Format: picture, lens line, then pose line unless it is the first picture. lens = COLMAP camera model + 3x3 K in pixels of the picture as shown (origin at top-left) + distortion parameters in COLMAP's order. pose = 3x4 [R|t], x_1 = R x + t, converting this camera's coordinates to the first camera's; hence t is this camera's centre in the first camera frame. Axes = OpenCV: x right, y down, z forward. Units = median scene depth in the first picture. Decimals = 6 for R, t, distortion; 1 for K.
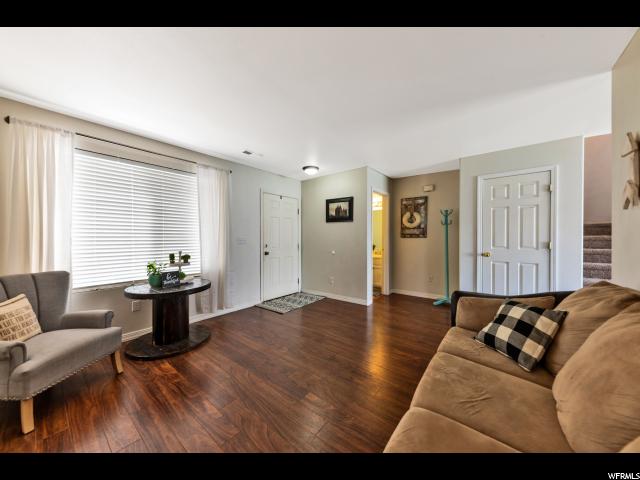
lens RADIAL K [[224.4, 0, 323.2], [0, 224.4, 242.3], [0, 0, 1]] dist [-0.001325, -0.000115]
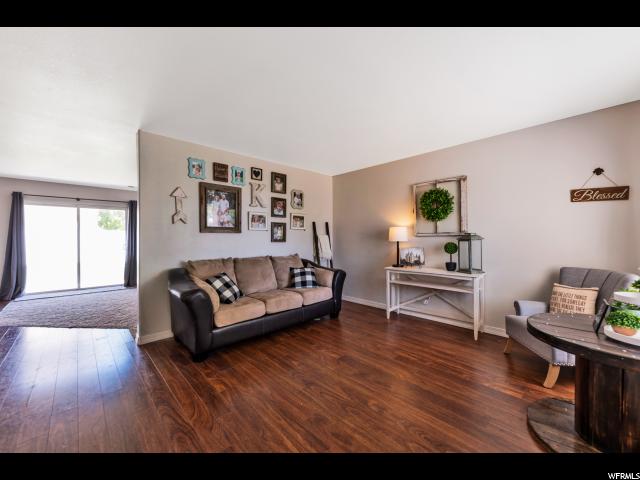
lens RADIAL K [[254.3, 0, 321.1], [0, 254.3, 238.0], [0, 0, 1]] dist [-0.001857, -0.000097]
pose [[-0.990172, -0.000015, 0.139855, -0.099427], [0.002102, 0.999885, 0.014990, -0.021486], [-0.139839, 0.015136, -0.990059, 1.410427]]
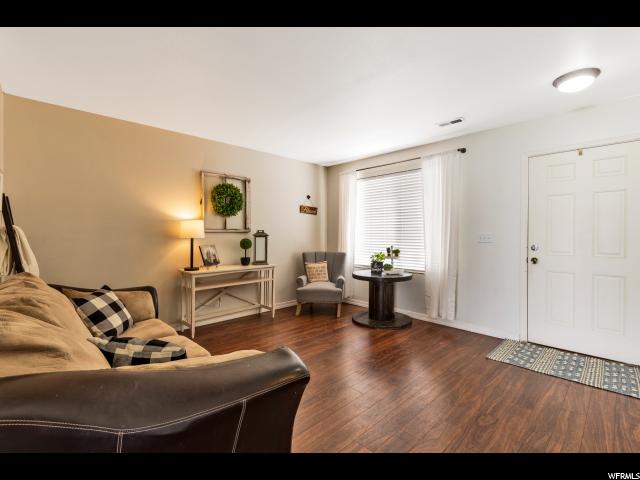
lens RADIAL K [[294.7, 0, 322.3], [0, 294.7, 235.0], [0, 0, 1]] dist [0.018827, -0.001233]
pose [[-0.126064, -0.000660, -0.992022, 0.792205], [-0.018592, 0.999826, 0.001698, -0.010105], [0.991848, 0.018657, -0.126054, 0.773467]]
